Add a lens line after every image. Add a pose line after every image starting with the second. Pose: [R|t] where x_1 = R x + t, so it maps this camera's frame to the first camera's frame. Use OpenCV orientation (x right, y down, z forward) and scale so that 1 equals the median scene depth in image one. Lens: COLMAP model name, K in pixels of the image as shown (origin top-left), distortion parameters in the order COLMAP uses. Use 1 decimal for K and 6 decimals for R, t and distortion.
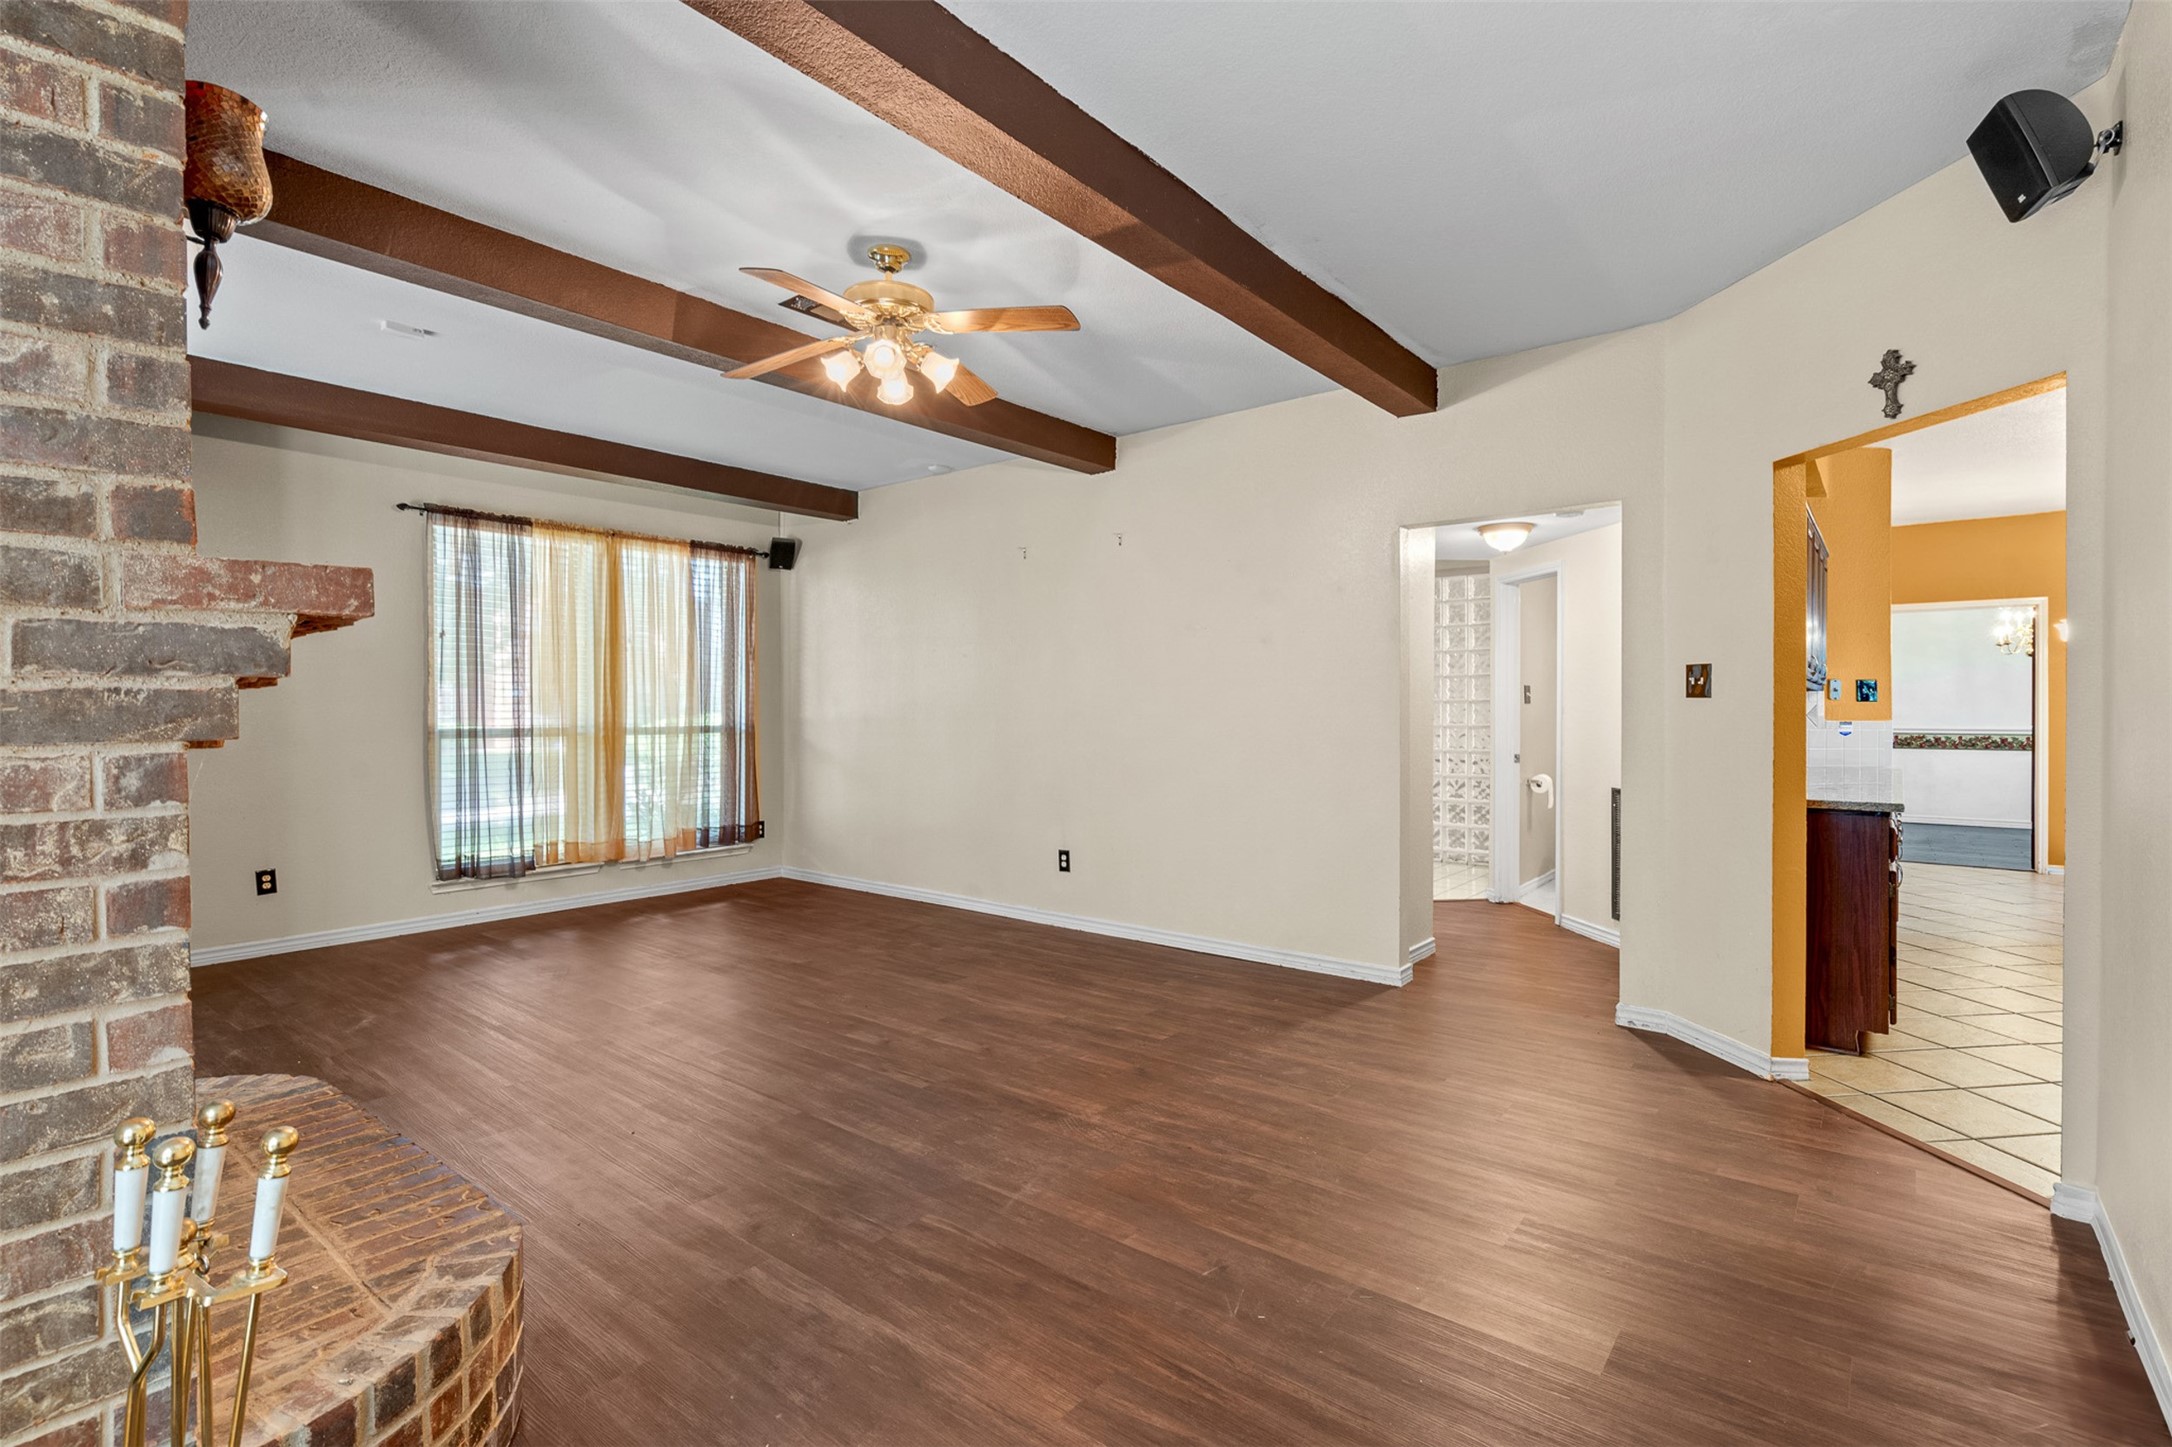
lens RADIAL K [[1007.5, 0, 1074.0], [0, 1007.5, 715.7], [0, 0, 1]] dist [-0.007532, 0.001065]
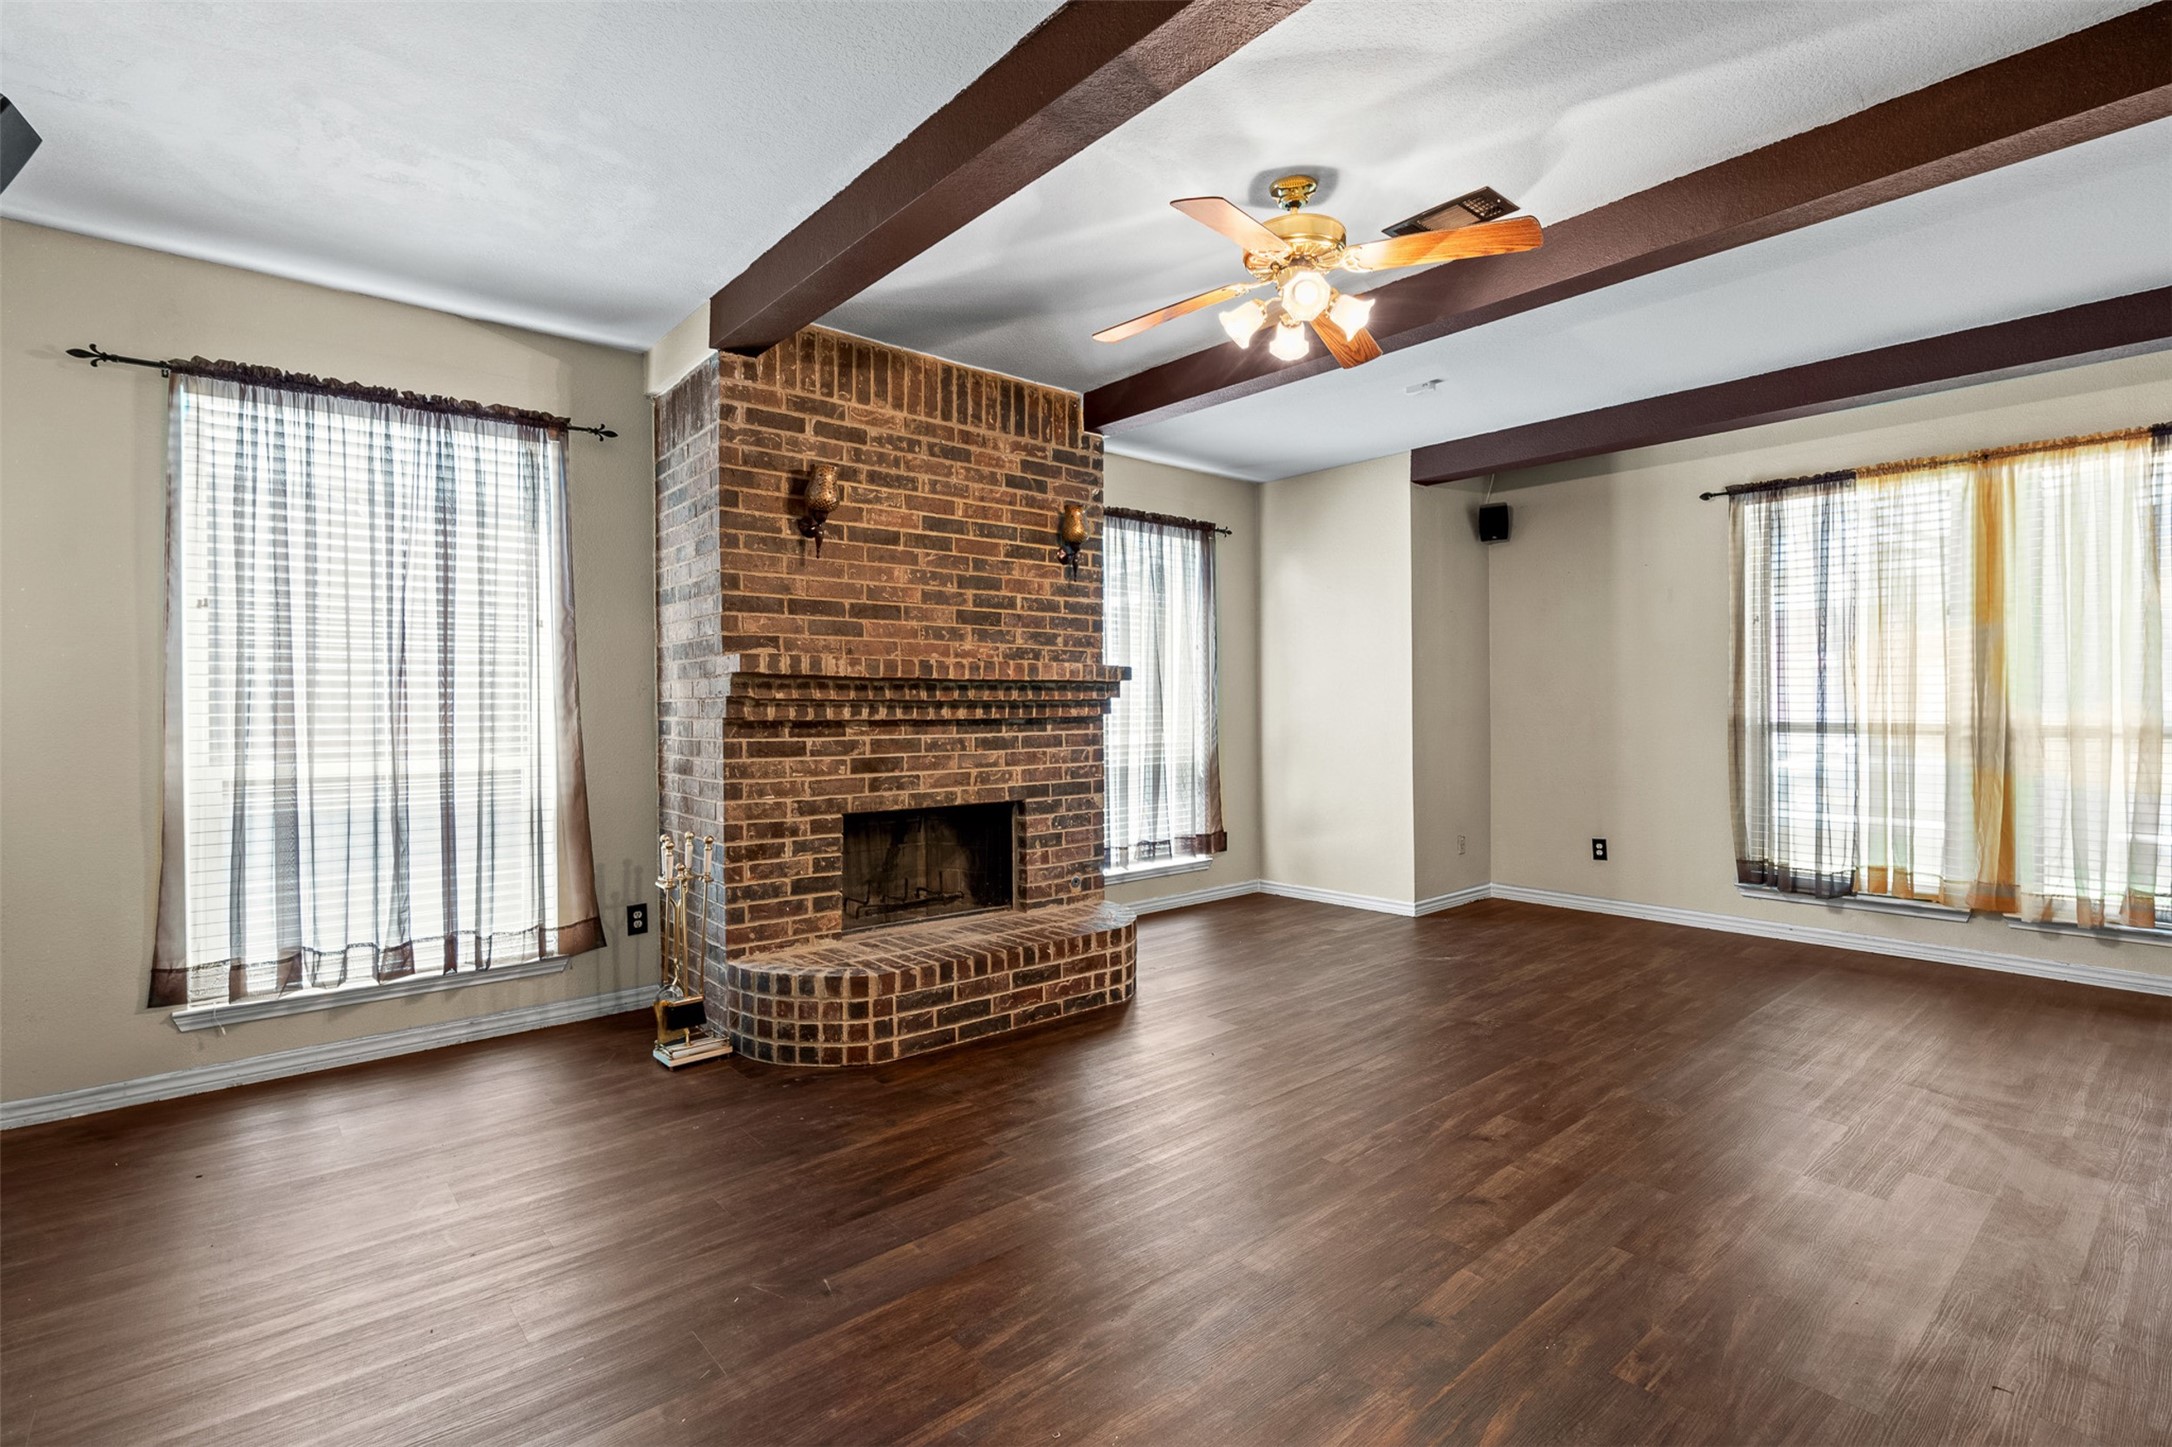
lens RADIAL K [[1007.5, 0, 1080.1], [0, 1007.5, 725.2], [0, 0, 1]] dist [-0.007532, 0.001065]
pose [[-0.172939, 0.024336, -0.984632, 0.622687], [0.001397, 0.999700, 0.024463, -0.011663], [0.984932, 0.002855, -0.172921, 0.837114]]
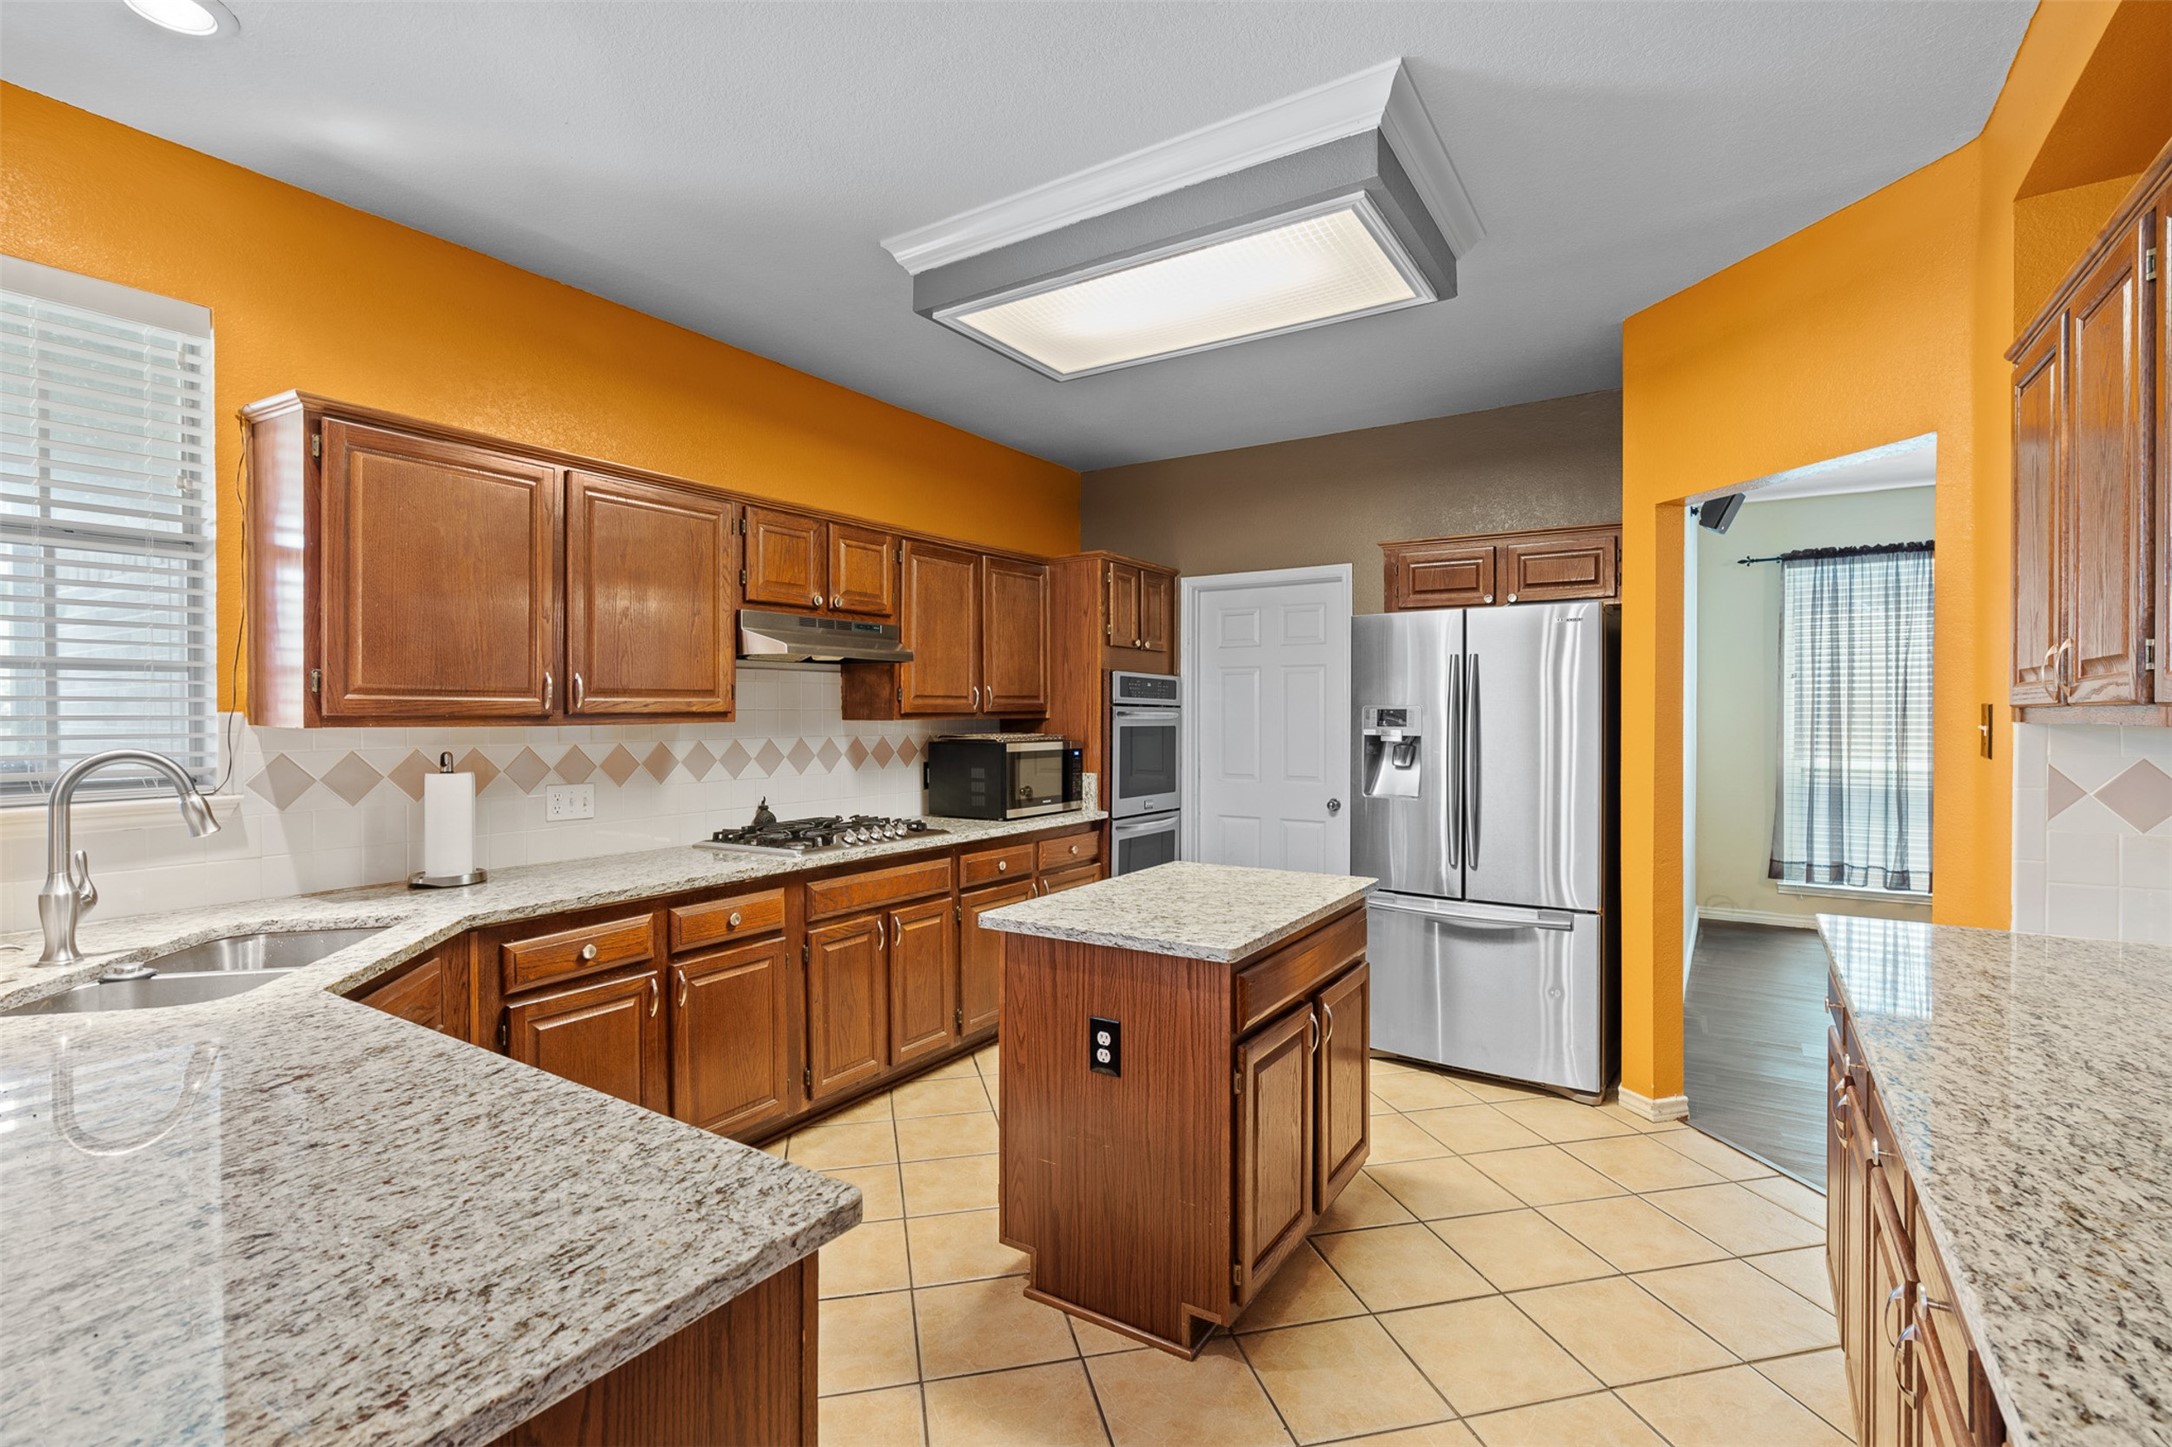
lens RADIAL K [[1007.5, 0, 1093.7], [0, 1007.5, 720.3], [0, 0, 1]] dist [-0.007532, 0.001065]
pose [[-0.995350, 0.007931, -0.095994, 2.821561], [0.007690, 0.999966, 0.002884, -0.102728], [0.096014, 0.002132, -0.995378, 3.242868]]
